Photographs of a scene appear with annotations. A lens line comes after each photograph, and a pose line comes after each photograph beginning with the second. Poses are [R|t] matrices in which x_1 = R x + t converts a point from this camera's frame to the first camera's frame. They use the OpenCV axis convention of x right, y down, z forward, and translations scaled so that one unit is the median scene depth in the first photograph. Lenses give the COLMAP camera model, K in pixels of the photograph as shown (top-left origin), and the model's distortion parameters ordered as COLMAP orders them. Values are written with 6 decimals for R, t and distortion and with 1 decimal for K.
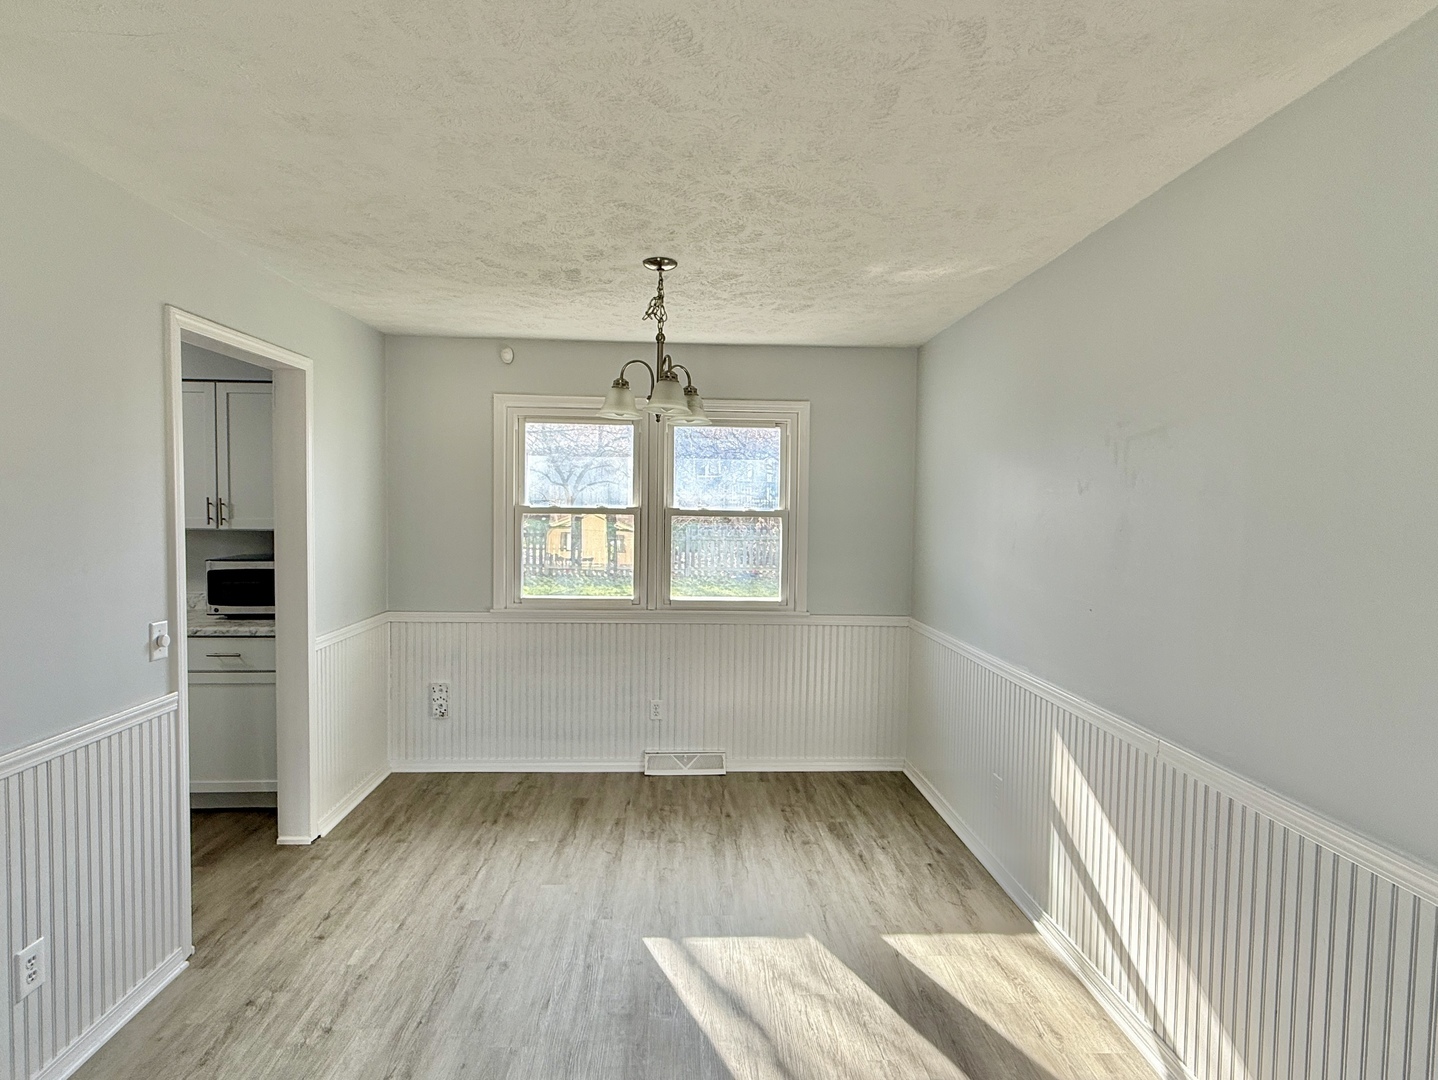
lens RADIAL K [[810.1, 0, 719.0], [0, 810.1, 540.0], [0, 0, 1]] dist [-0.003040, 0.000293]
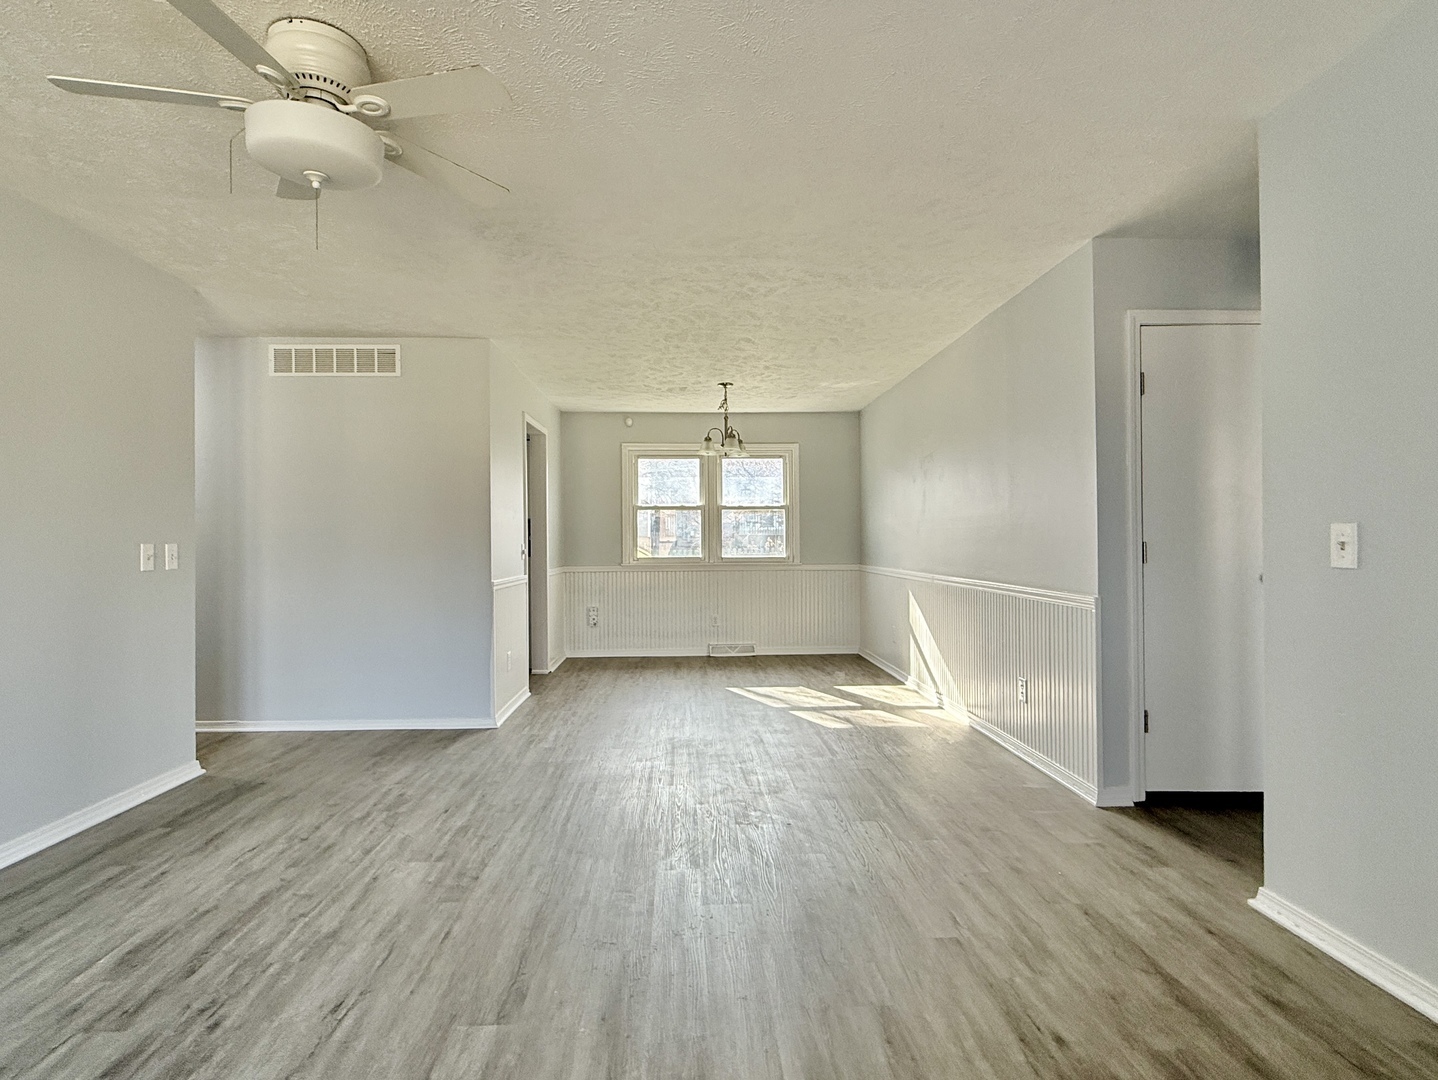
lens RADIAL K [[810.1, 0, 719.0], [0, 810.1, 540.0], [0, 0, 1]] dist [-0.003040, 0.000293]
pose [[0.999700, -0.023259, -0.007628, -0.053194], [0.022907, 0.998796, -0.043384, 0.113466], [0.008628, 0.043196, 0.999029, -0.762314]]
